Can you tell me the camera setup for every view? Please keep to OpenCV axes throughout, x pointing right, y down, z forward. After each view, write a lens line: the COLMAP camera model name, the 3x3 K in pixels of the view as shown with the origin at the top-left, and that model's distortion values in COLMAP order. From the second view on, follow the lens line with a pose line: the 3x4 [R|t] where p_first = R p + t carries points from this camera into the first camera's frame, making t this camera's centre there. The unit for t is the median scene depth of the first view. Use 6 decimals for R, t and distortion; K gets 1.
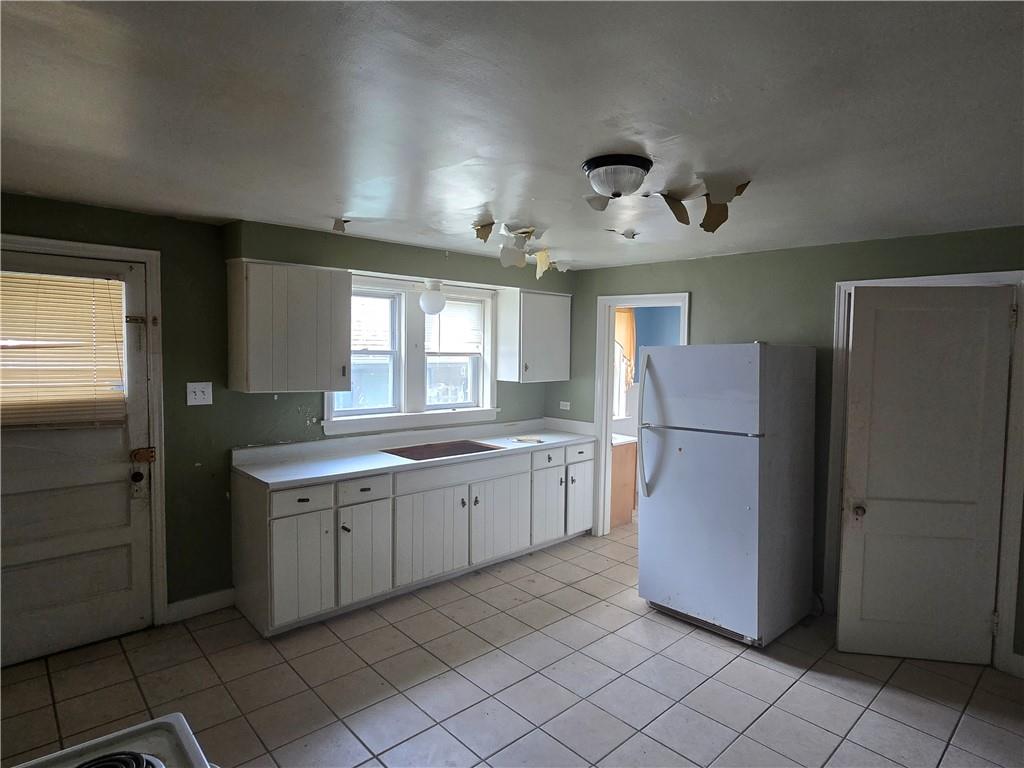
lens RADIAL K [[569.1, 0, 512.6], [0, 569.1, 379.1], [0, 0, 1]] dist [0.001629, 0.000265]
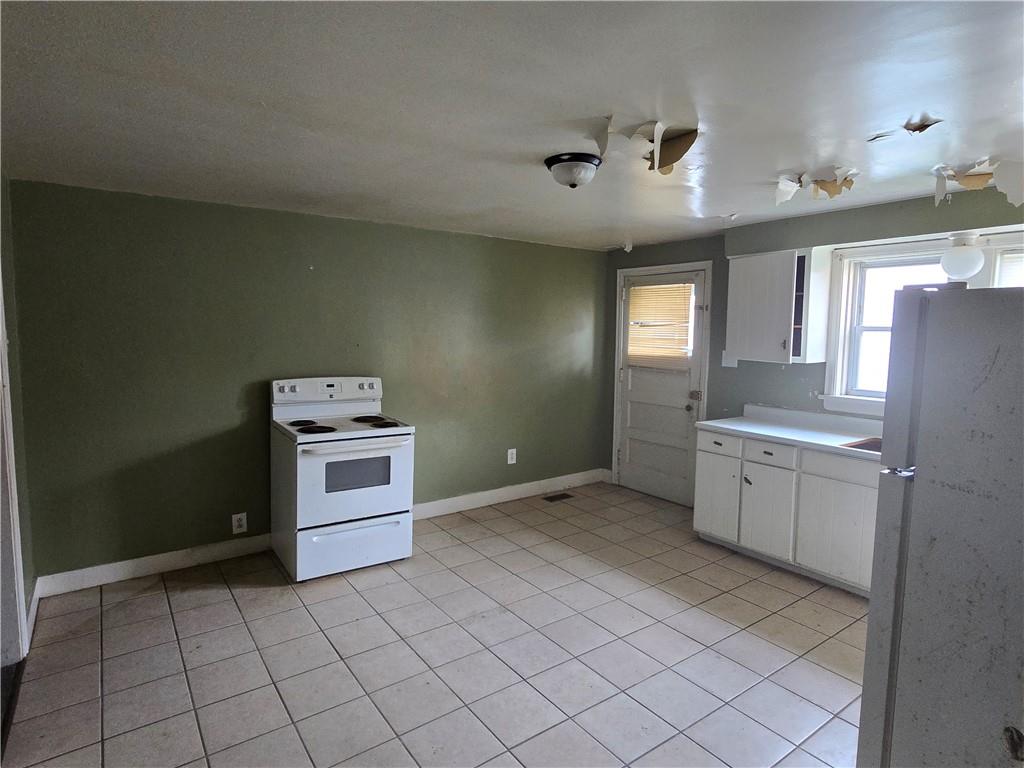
lens RADIAL K [[569.1, 0, 512.6], [0, 569.1, 379.1], [0, 0, 1]] dist [0.001629, 0.000265]
pose [[-0.116621, 0.071124, -0.990627, 0.887691], [-0.064195, 0.994807, 0.078981, -0.000782], [0.991100, 0.072804, -0.111450, 0.645302]]
